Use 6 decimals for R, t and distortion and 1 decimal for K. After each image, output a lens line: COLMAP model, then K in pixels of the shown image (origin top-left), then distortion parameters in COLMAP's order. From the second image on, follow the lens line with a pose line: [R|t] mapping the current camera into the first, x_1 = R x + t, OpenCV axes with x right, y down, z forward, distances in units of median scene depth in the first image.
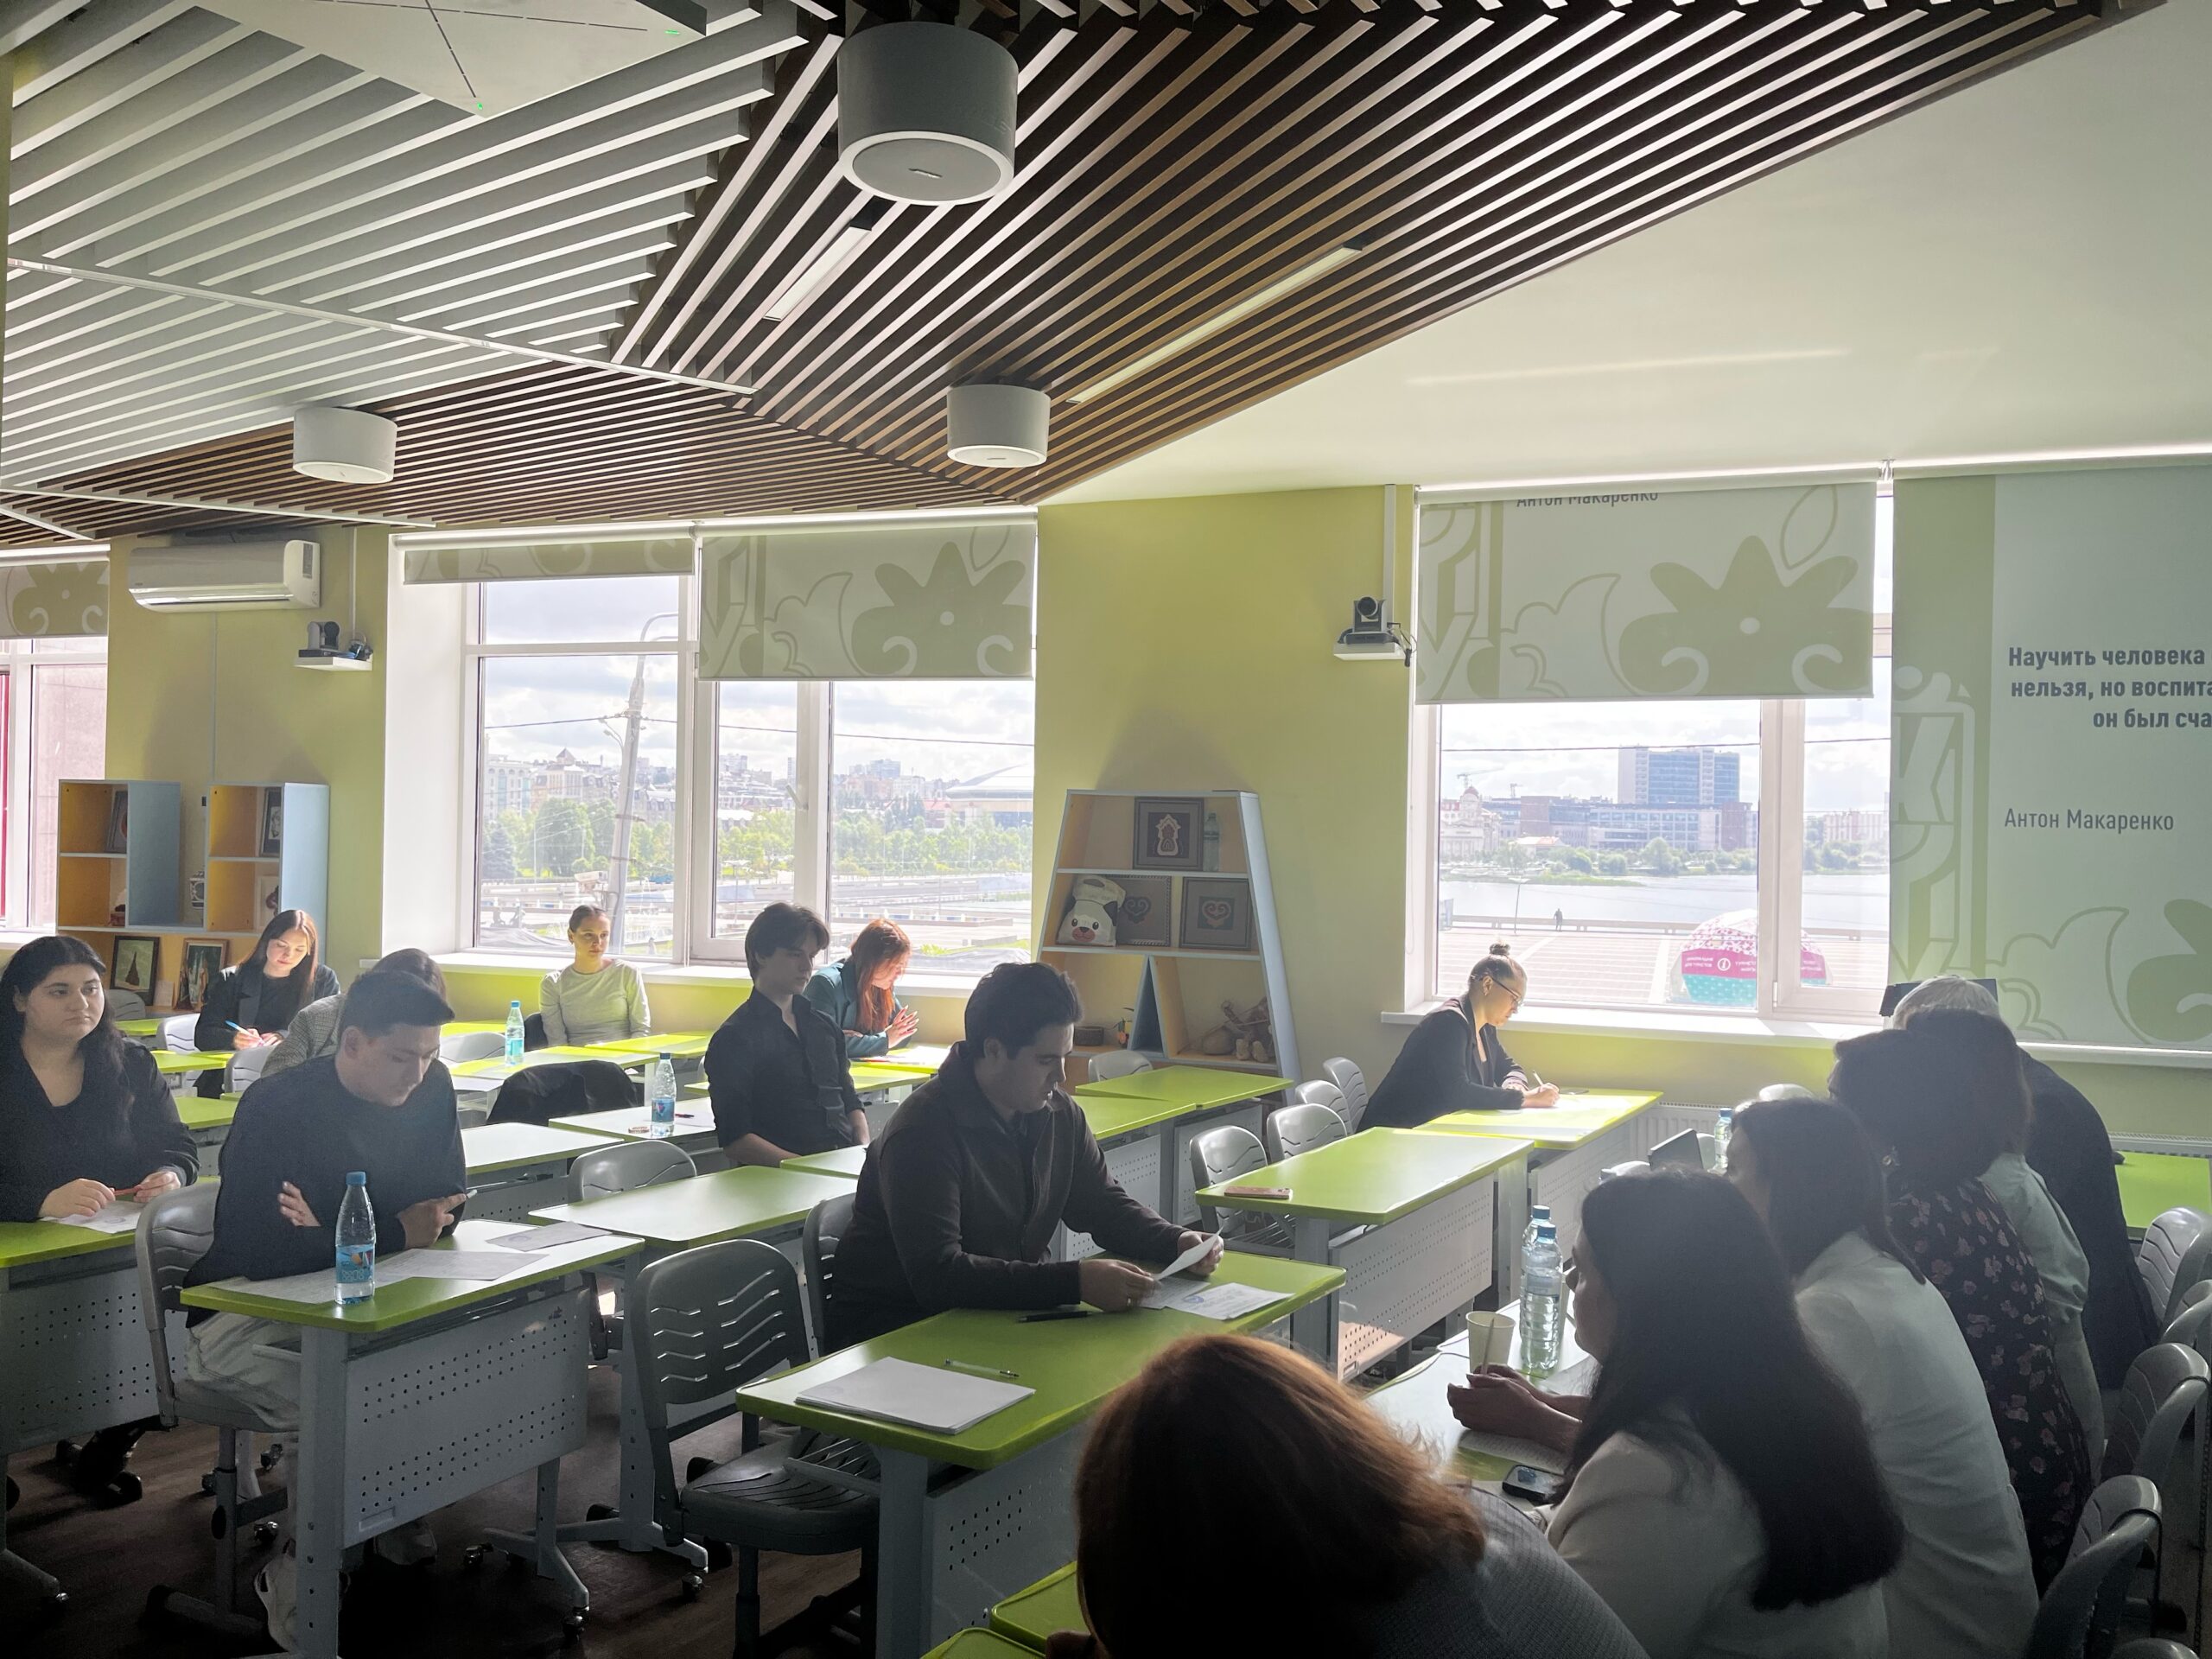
lens RADIAL K [[1592.9, 0, 1106.0], [0, 1592.9, 829.5], [0, 0, 1]] dist [0.004976, -0.000194]
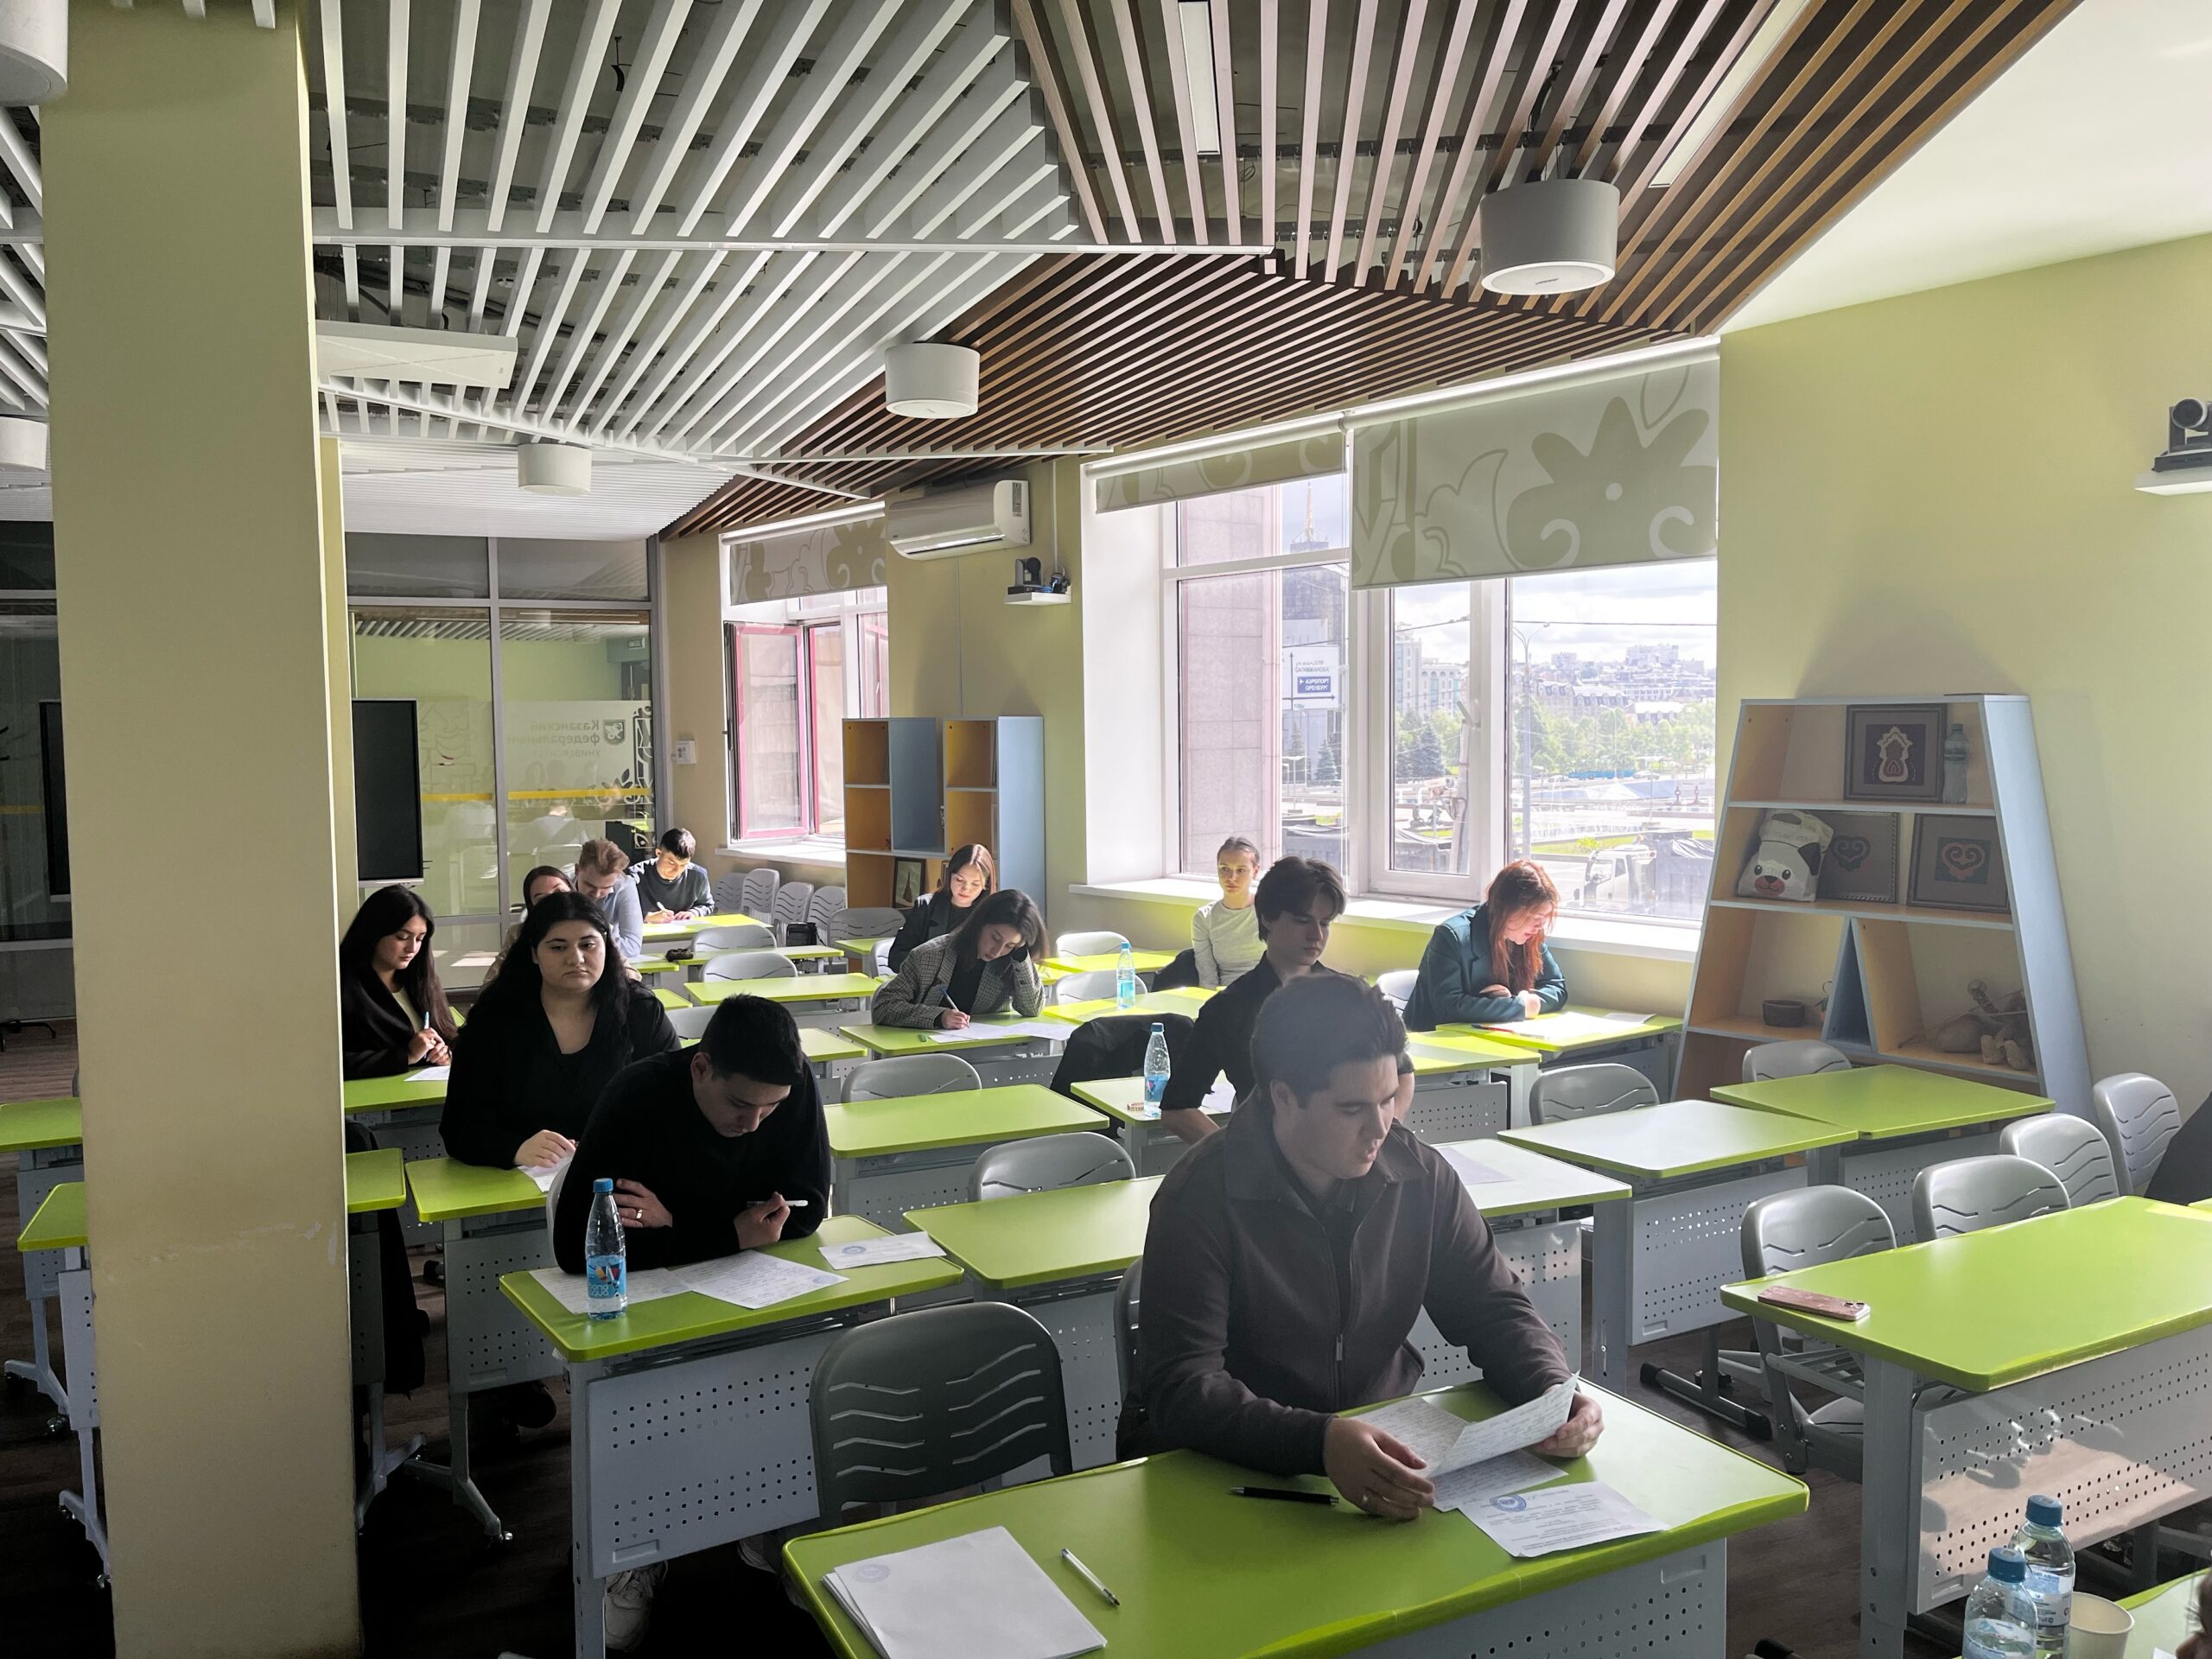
lens RADIAL K [[1623.9, 0, 1106.0], [0, 1623.9, 829.5], [0, 0, 1]] dist [0.084371, -0.131066]
pose [[0.861220, 0.003124, -0.508223, 0.118519], [0.027669, 0.998210, 0.053023, -0.013240], [0.507479, -0.059726, 0.859592, 0.154524]]
